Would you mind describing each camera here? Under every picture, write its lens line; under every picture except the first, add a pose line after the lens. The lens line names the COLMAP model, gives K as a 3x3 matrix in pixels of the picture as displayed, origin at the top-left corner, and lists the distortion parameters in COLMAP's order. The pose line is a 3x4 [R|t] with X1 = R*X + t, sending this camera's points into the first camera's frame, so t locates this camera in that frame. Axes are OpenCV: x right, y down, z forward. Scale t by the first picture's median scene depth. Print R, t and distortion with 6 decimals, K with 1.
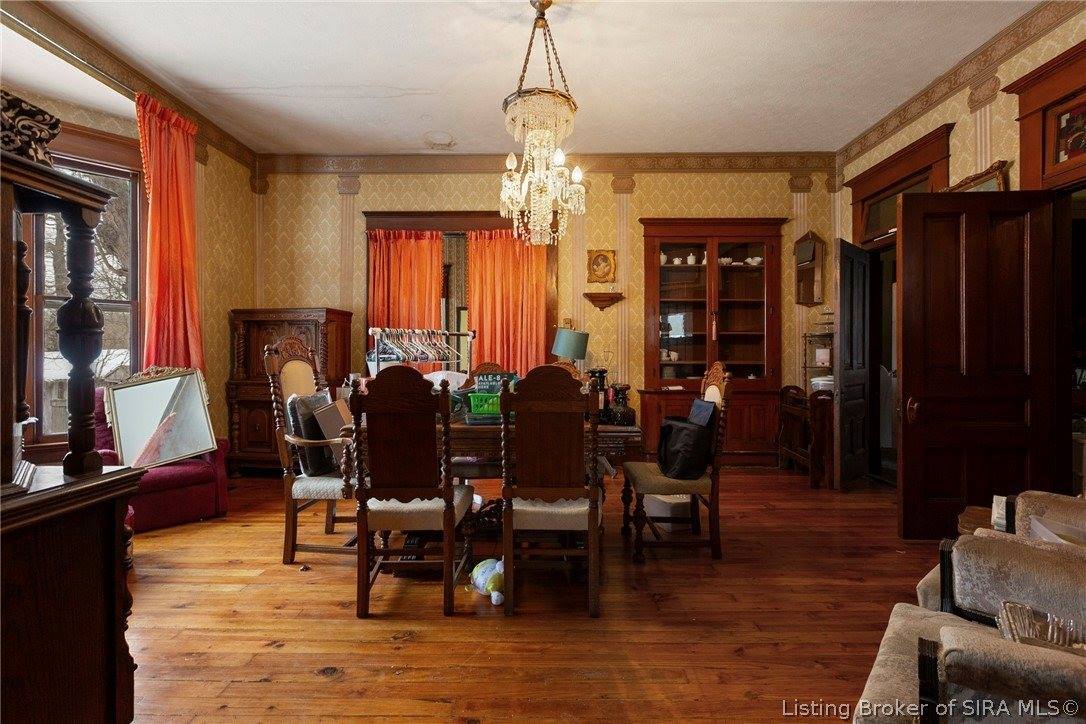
lens RADIAL K [[481.4, 0, 544.8], [0, 481.4, 353.6], [0, 0, 1]] dist [0.000796, -0.000092]
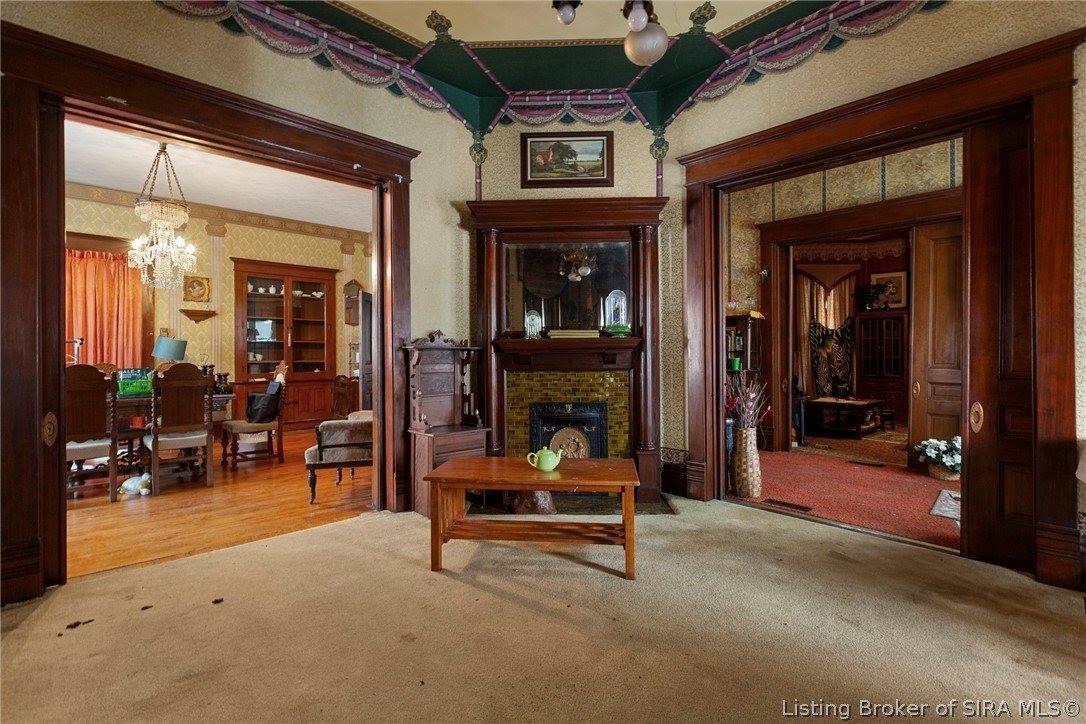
lens RADIAL K [[481.4, 0, 541.3], [0, 481.4, 354.2], [0, 0, 1]] dist [0.000796, -0.000092]
pose [[0.709387, -0.001980, 0.704817, -0.140653], [0.001006, 0.999998, 0.001796, -0.005649], [-0.704819, -0.000566, 0.709387, -0.590960]]
